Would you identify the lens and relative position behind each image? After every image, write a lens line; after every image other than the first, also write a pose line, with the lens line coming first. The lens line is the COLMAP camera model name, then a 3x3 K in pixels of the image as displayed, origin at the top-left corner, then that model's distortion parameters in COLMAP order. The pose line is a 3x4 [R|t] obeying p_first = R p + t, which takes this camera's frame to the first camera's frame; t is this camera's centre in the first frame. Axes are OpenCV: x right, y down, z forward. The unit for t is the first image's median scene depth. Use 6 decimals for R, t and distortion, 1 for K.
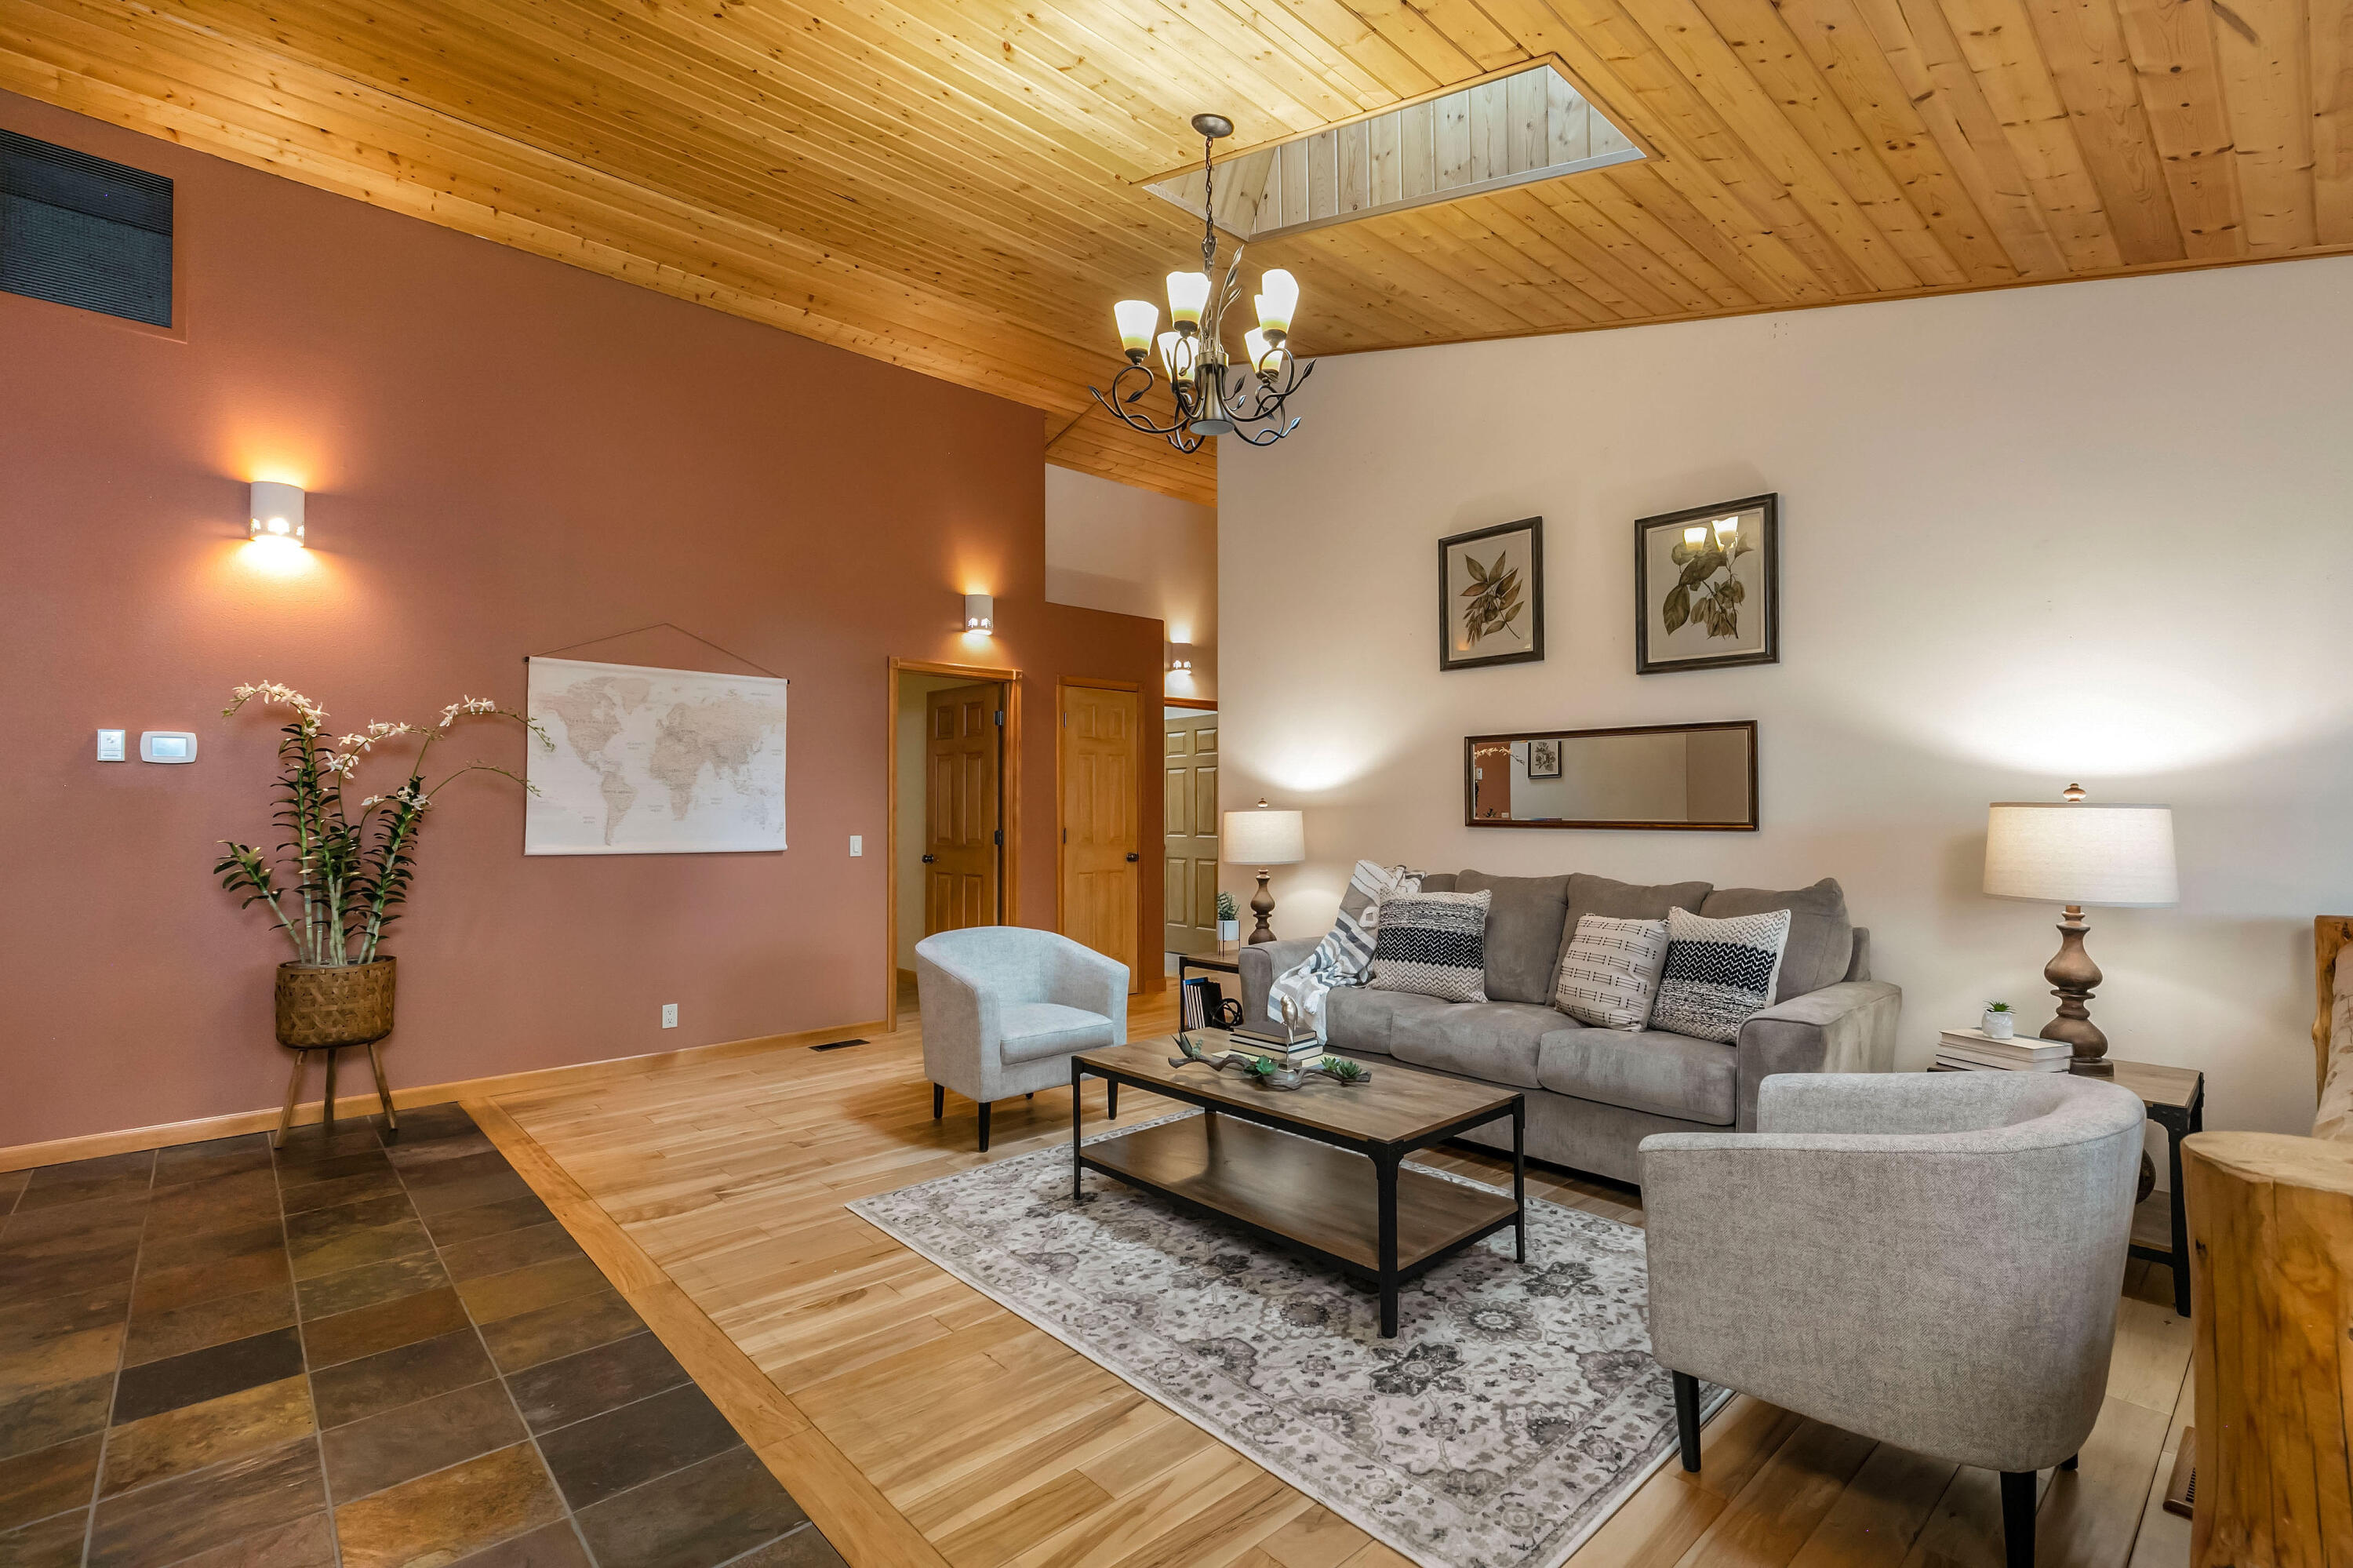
lens RADIAL K [[1044.0, 0, 1177.7], [0, 1044.0, 833.1], [0, 0, 1]] dist [0.004392, -0.000044]
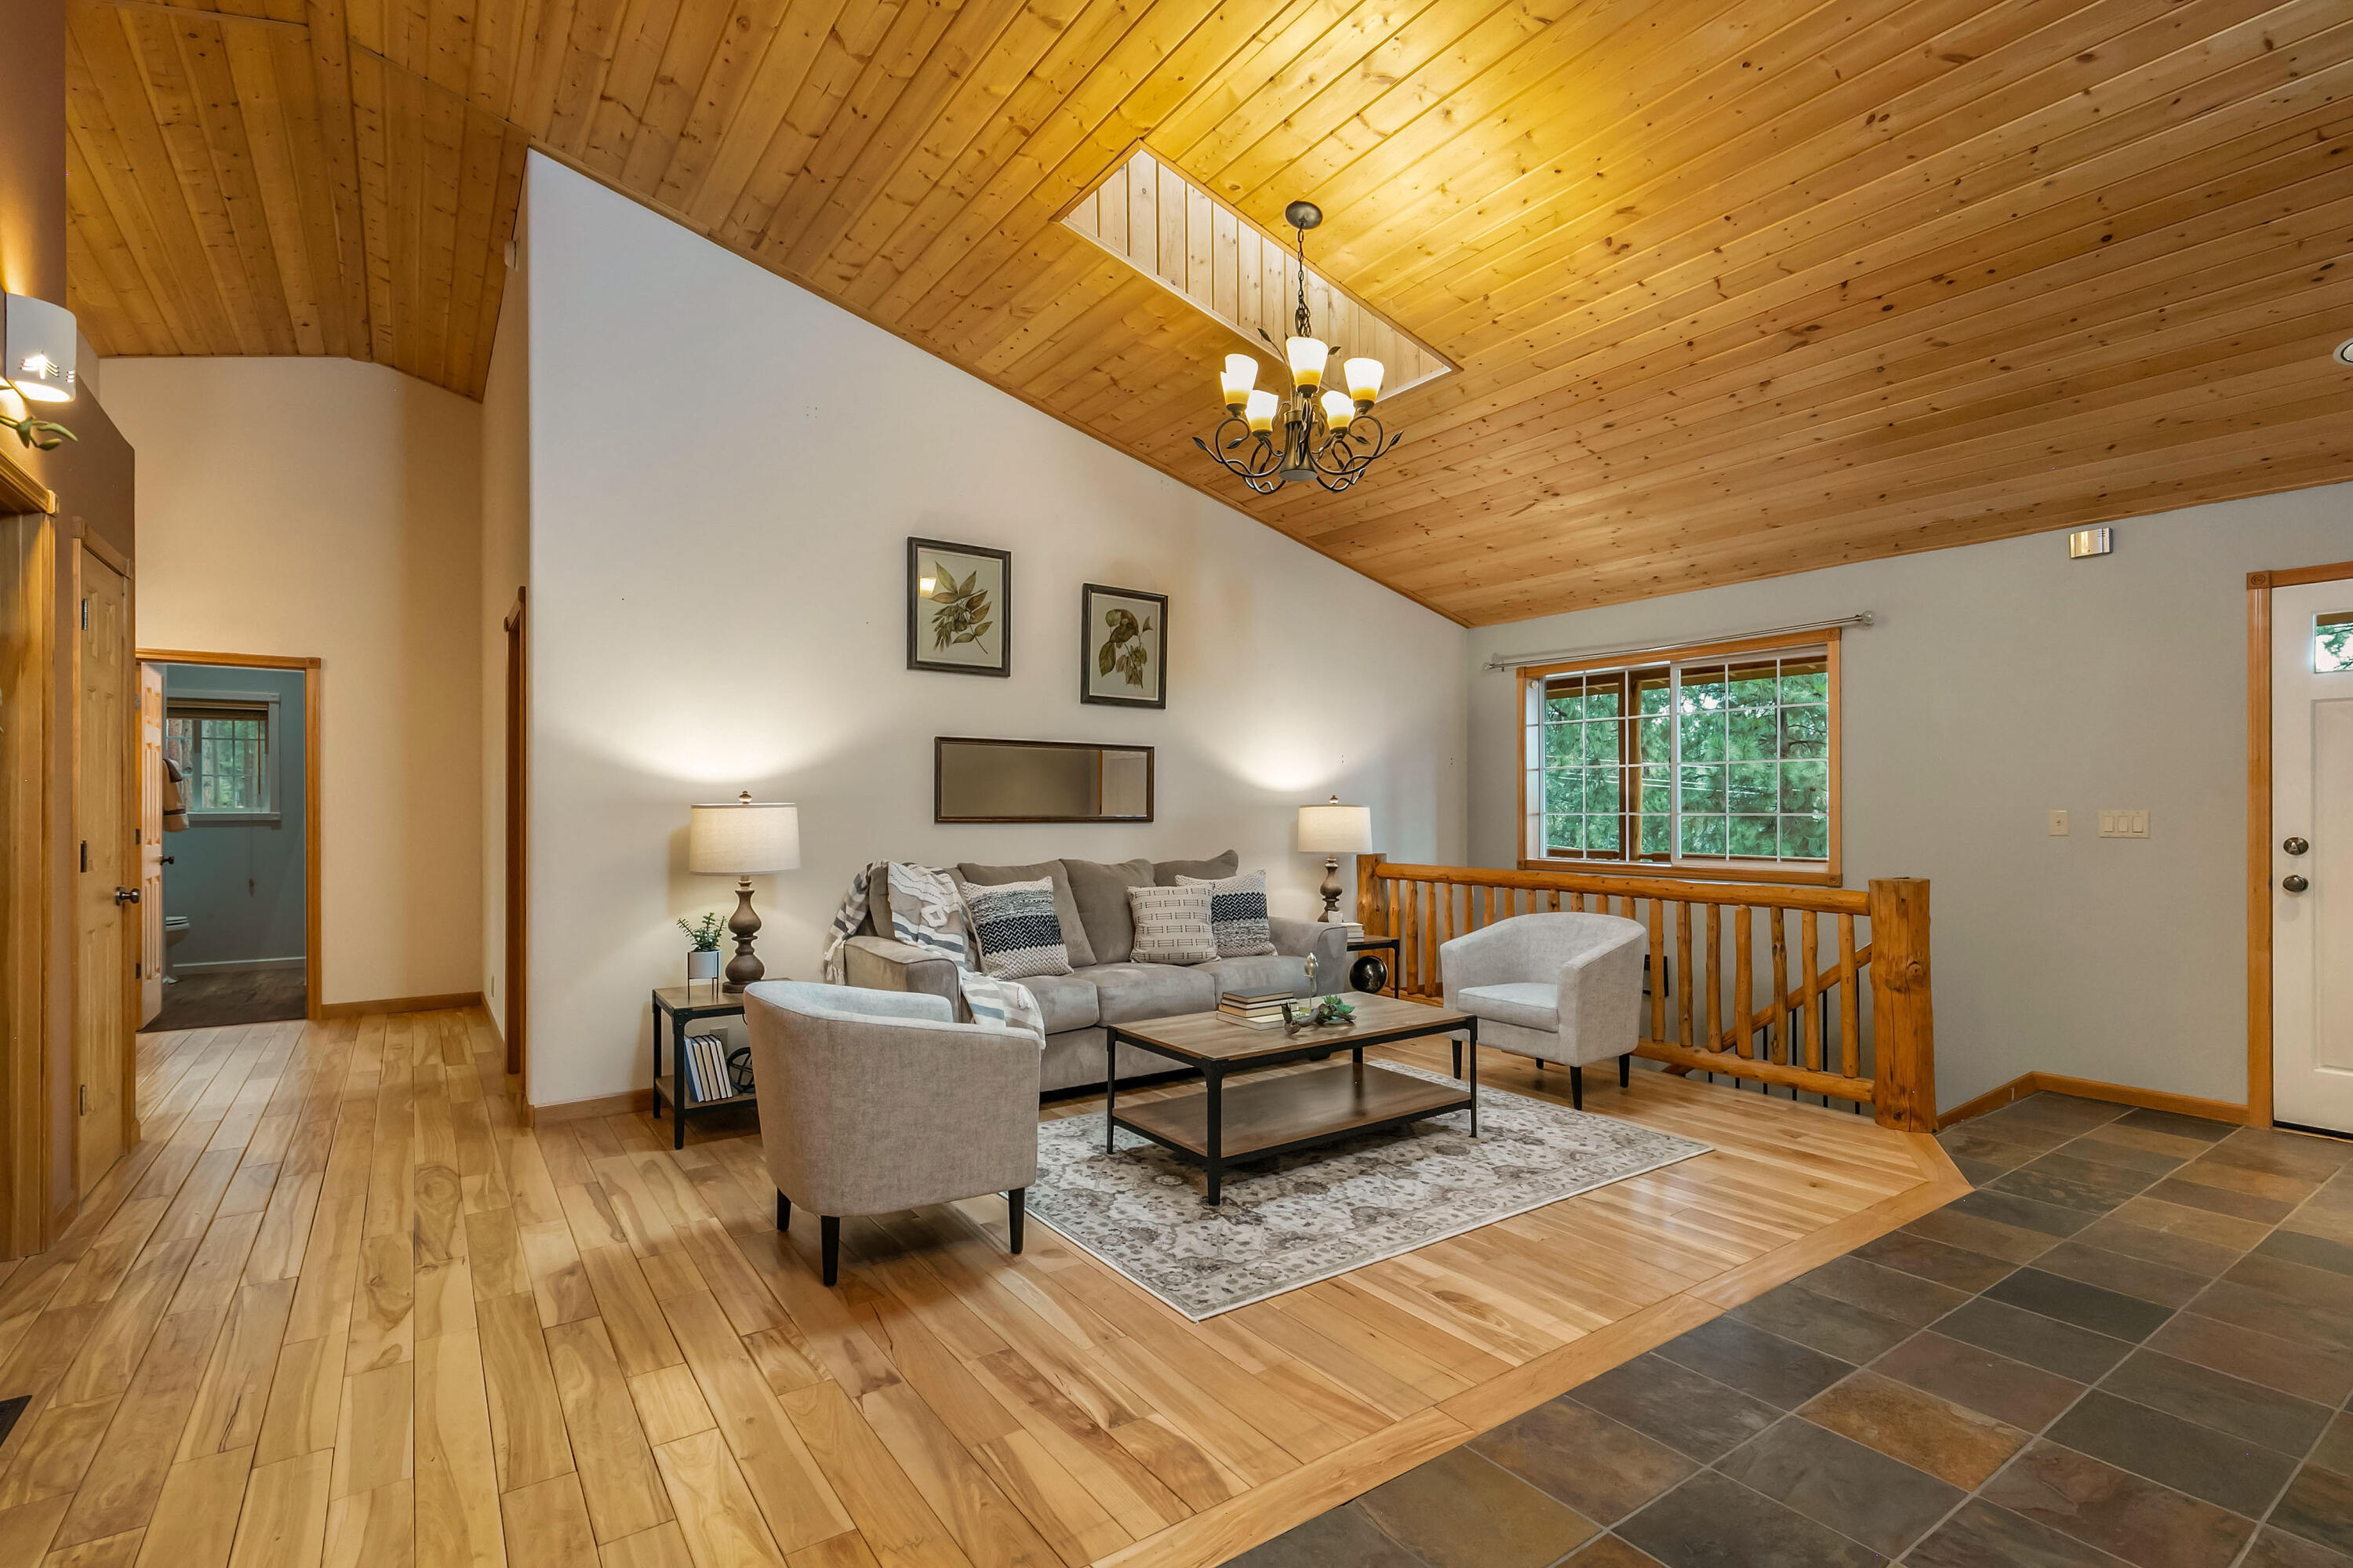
lens RADIAL K [[1069.0, 0, 1170.3], [0, 1069.0, 830.2], [0, 0, 1]] dist [0.005129, 0.000104]
pose [[0.141406, -0.010620, 0.989895, -0.992301], [0.023435, 0.999698, 0.007378, -0.002170], [-0.989674, 0.022155, 0.141612, 0.828575]]
